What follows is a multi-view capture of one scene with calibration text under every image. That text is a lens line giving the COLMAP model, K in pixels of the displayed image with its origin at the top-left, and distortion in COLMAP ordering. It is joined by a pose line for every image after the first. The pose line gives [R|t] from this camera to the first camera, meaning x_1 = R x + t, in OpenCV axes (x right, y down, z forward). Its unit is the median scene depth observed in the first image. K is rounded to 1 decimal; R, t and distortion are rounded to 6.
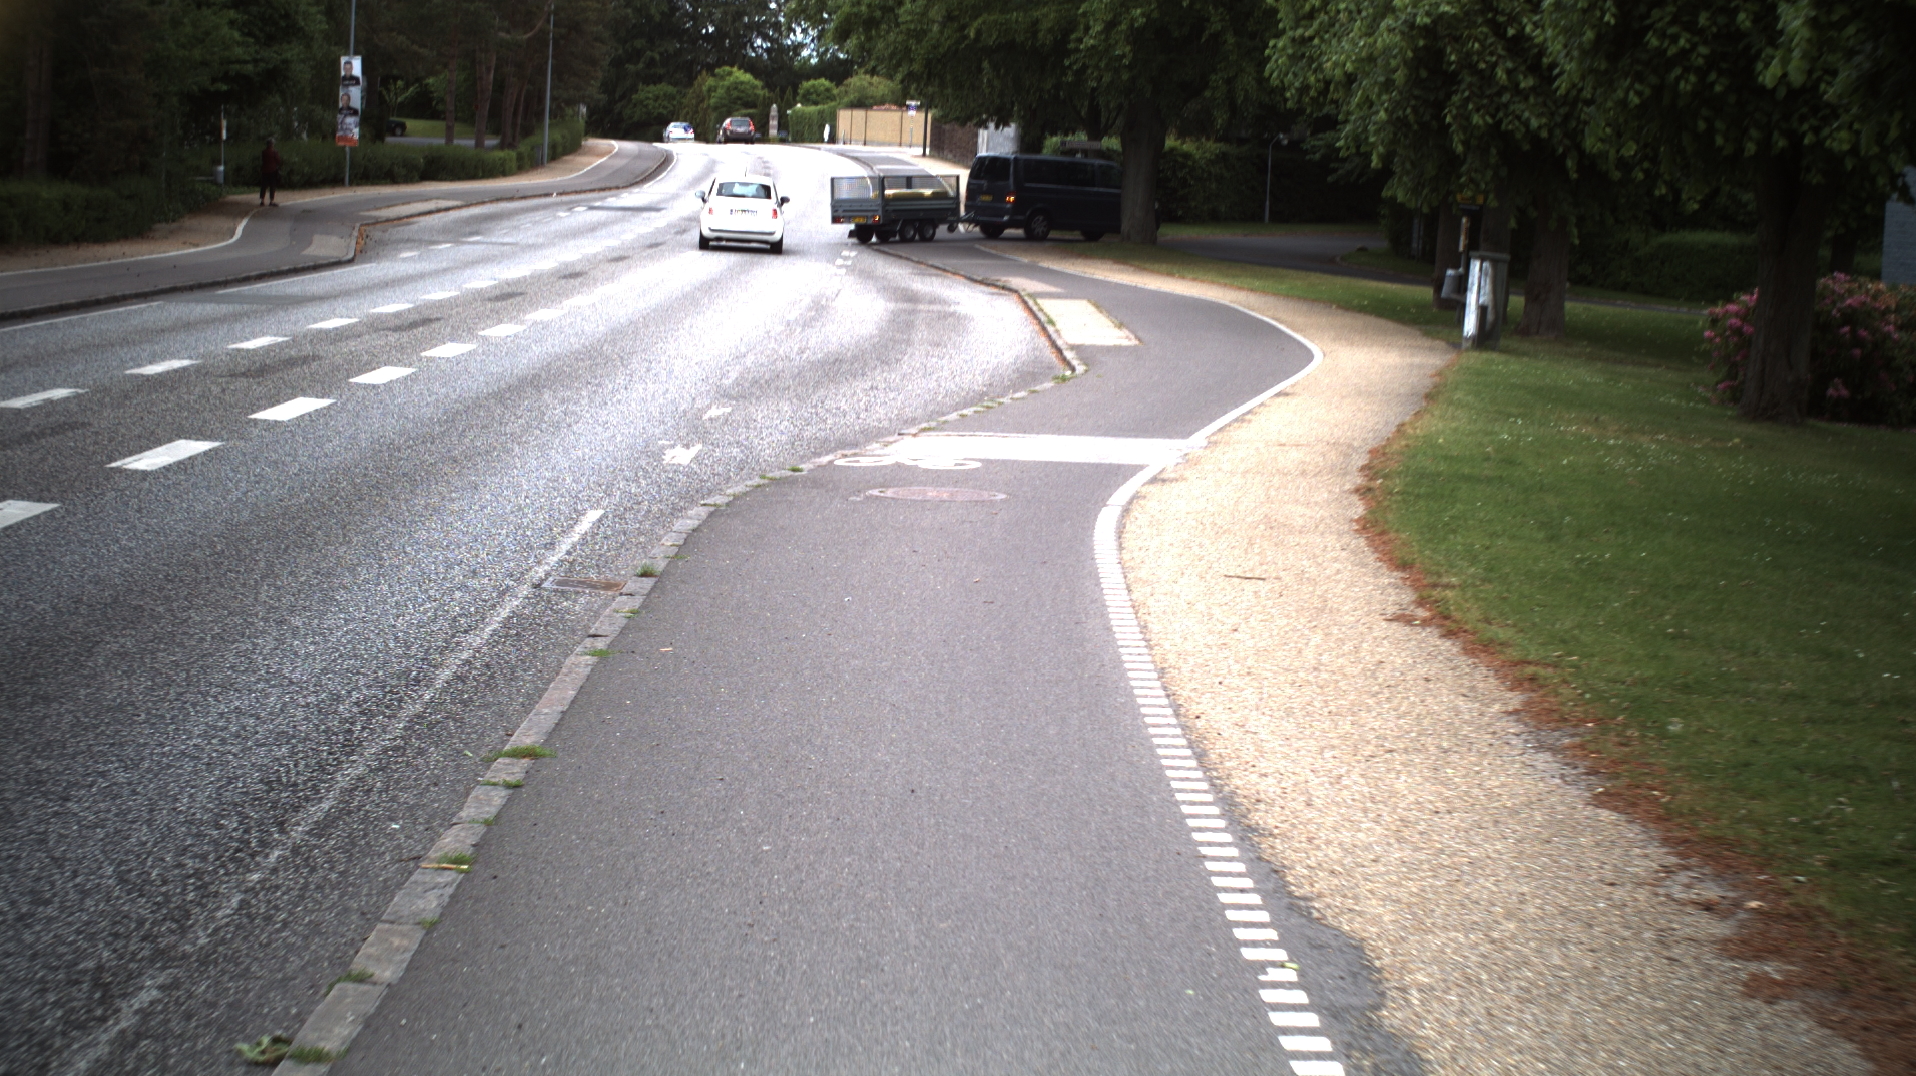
lens RADIAL K [[3208.0, 0, 958.0], [0, 3208.0, 538.0], [0, 0, 1]] dist [-0.297521, 0.475718]
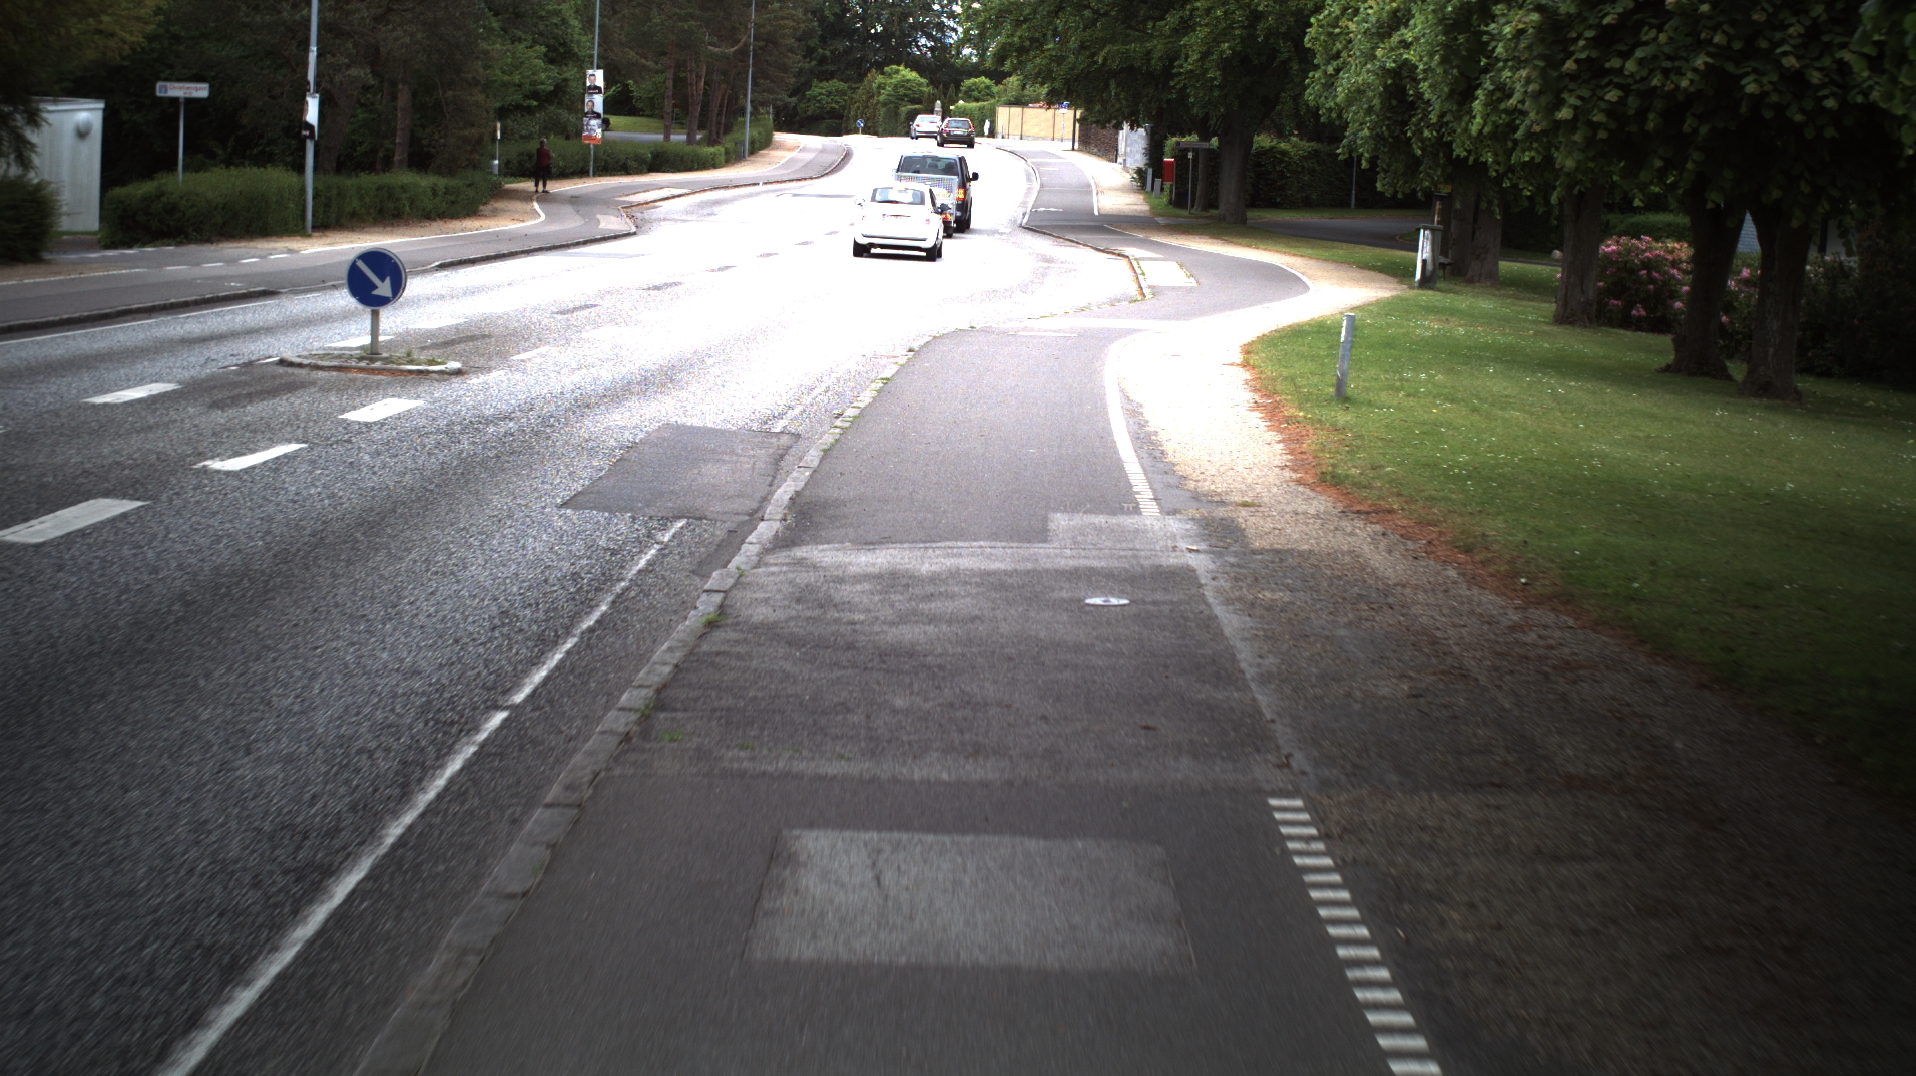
lens RADIAL K [[3208.0, 0, 958.0], [0, 3208.0, 538.0], [0, 0, 1]] dist [-0.297521, 0.475718]
pose [[0.998768, 0.004238, -0.049448, 0.011952], [-0.004066, 0.999985, 0.003583, 0.031737], [0.049463, -0.003377, 0.998770, -0.301225]]
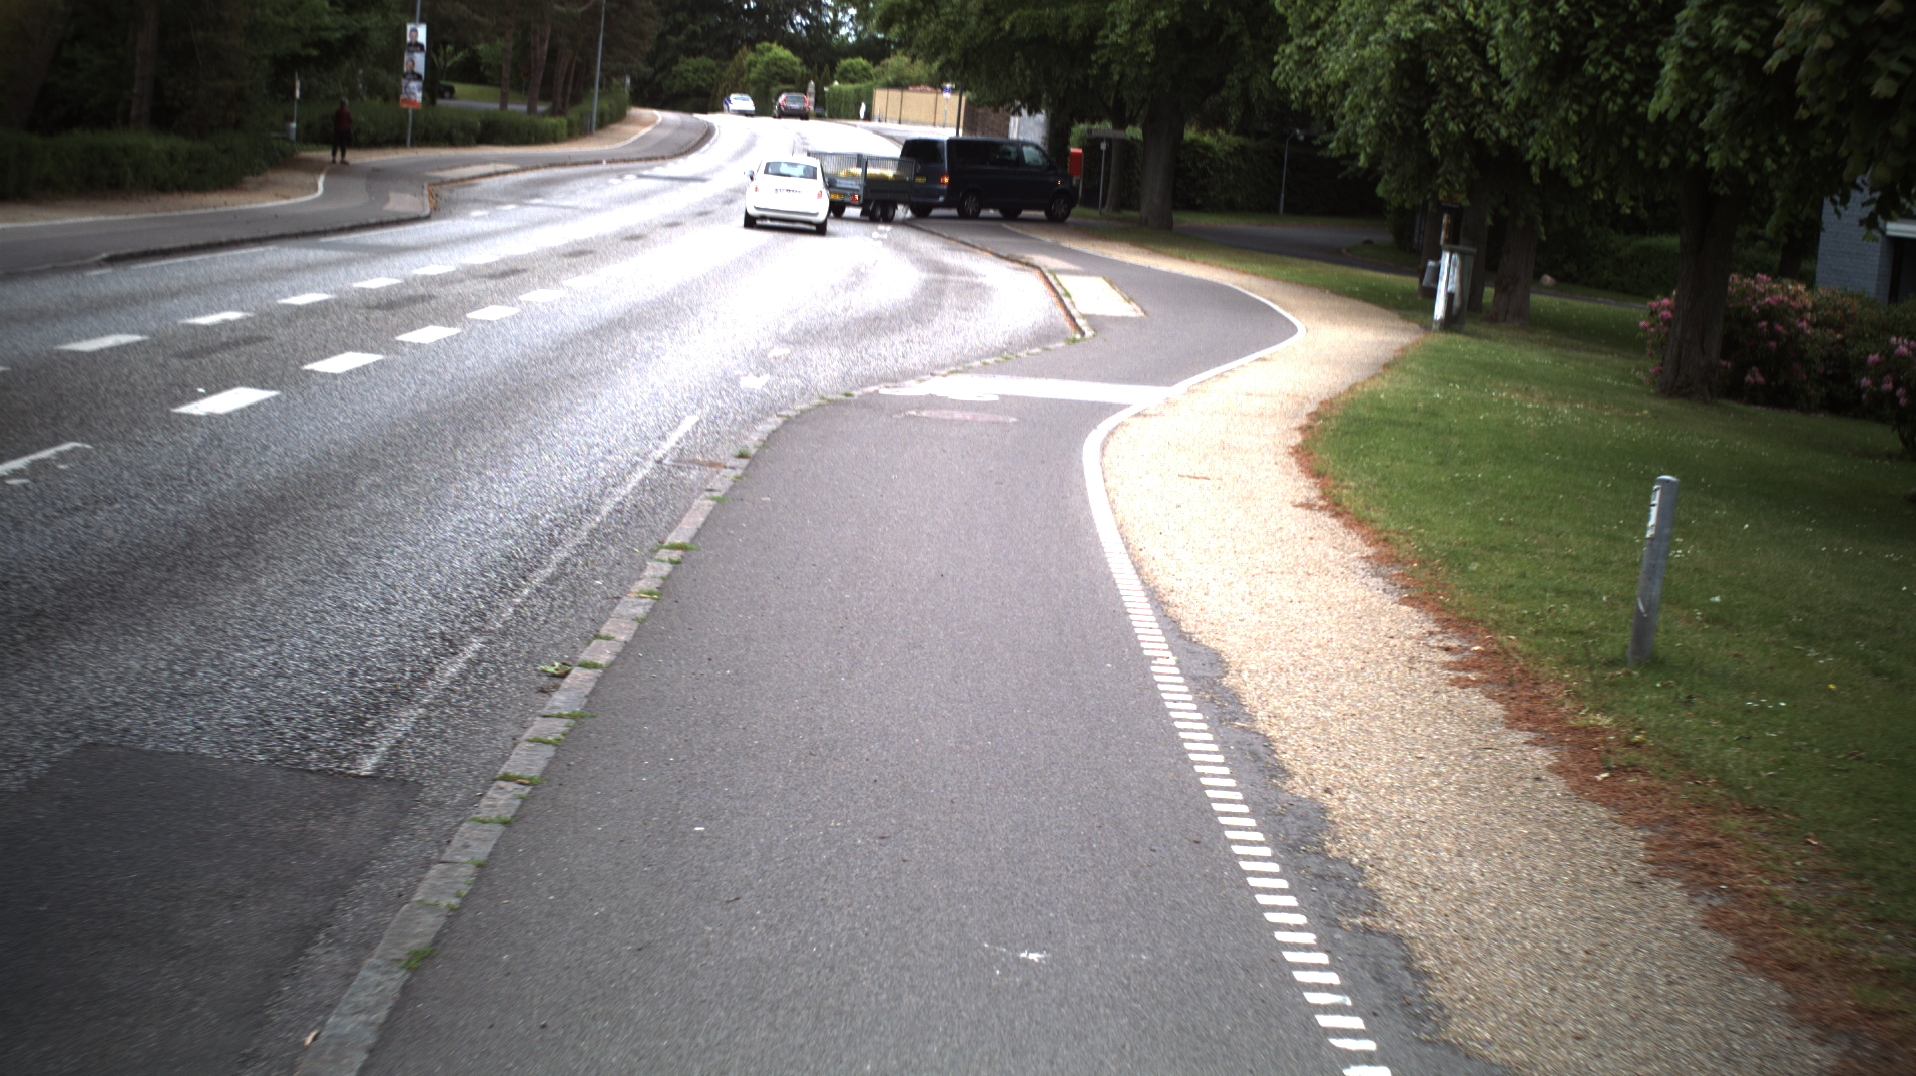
lens RADIAL K [[3208.0, 0, 958.0], [0, 3208.0, 538.0], [0, 0, 1]] dist [-0.297521, 0.475718]
pose [[0.999299, 0.037049, -0.005401, 0.000116], [-0.037015, 0.999296, 0.006120, 0.007807], [0.005624, -0.005916, 0.999967, -0.075185]]
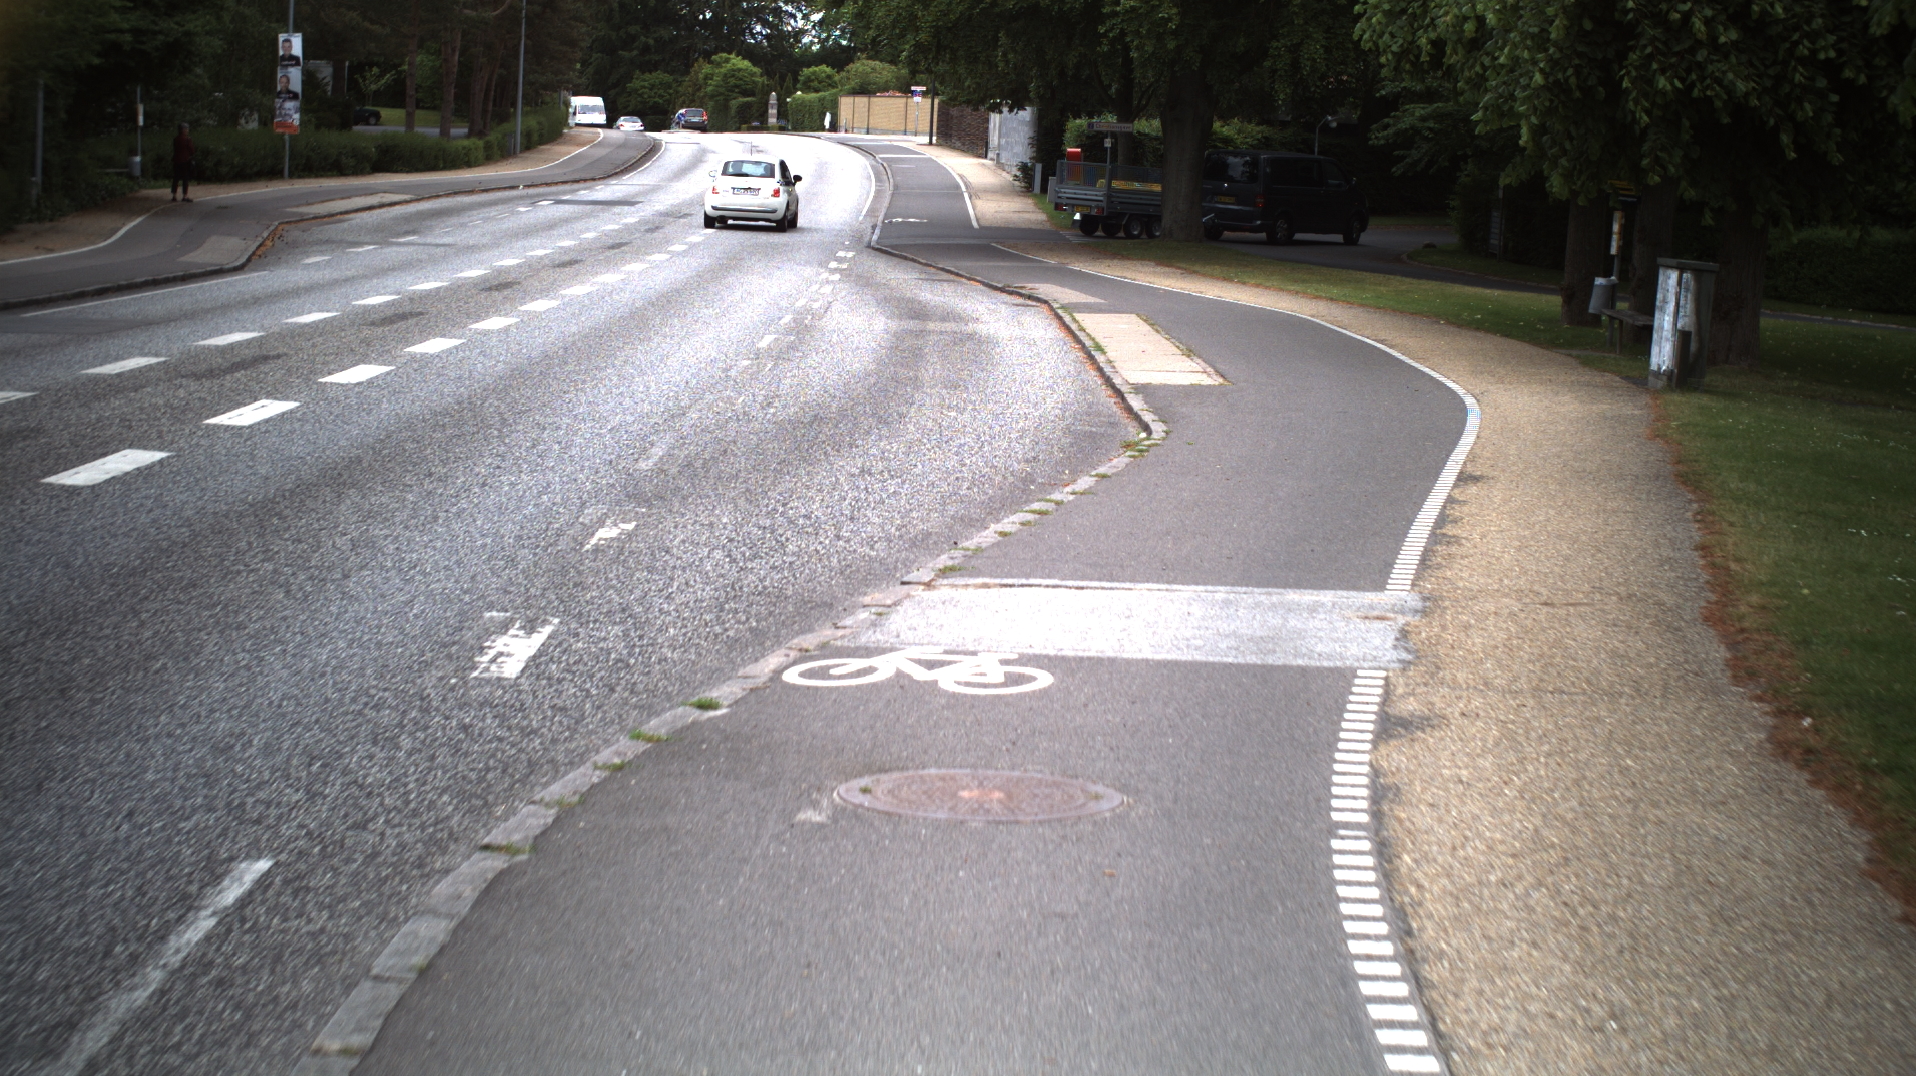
lens RADIAL K [[3208.0, 0, 958.0], [0, 3208.0, 538.0], [0, 0, 1]] dist [-0.297521, 0.475718]
pose [[0.999991, -0.003675, -0.002047, -0.002546], [0.003681, 0.999990, 0.002704, -0.015987], [0.002037, -0.002712, 0.999994, 0.151379]]
